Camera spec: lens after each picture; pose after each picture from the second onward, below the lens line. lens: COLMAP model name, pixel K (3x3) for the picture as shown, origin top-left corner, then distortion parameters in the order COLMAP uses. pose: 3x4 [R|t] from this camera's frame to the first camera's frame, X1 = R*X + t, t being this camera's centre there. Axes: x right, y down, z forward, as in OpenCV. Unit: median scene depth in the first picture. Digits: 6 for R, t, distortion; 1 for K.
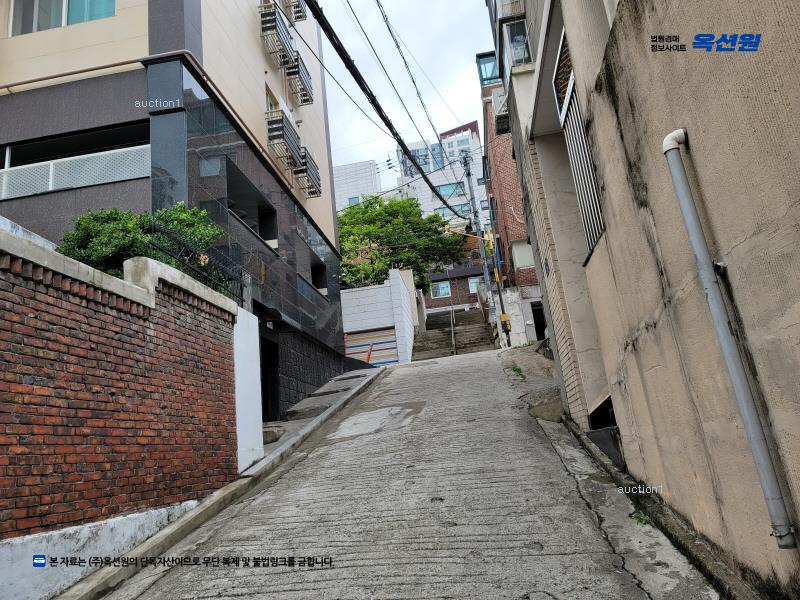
lens RADIAL K [[576.4, 0, 404.7], [0, 576.4, 299.8], [0, 0, 1]] dist [0.085890, -0.085489]
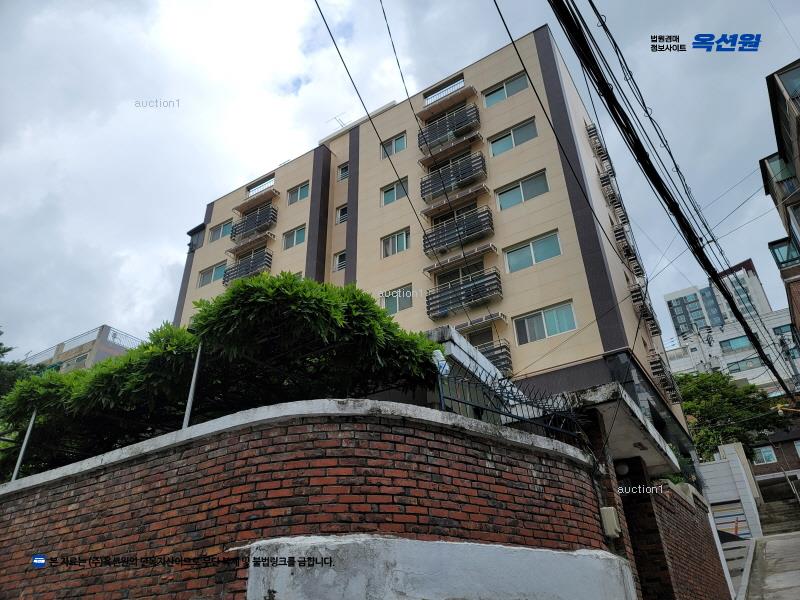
lens RADIAL K [[576.4, 0, 404.7], [0, 576.4, 299.8], [0, 0, 1]] dist [0.085890, -0.085489]
pose [[0.906997, -0.142755, -0.396203, -0.080575], [0.033868, 0.962473, -0.269255, -0.032327], [0.419772, 0.230795, 0.877795, -0.271752]]
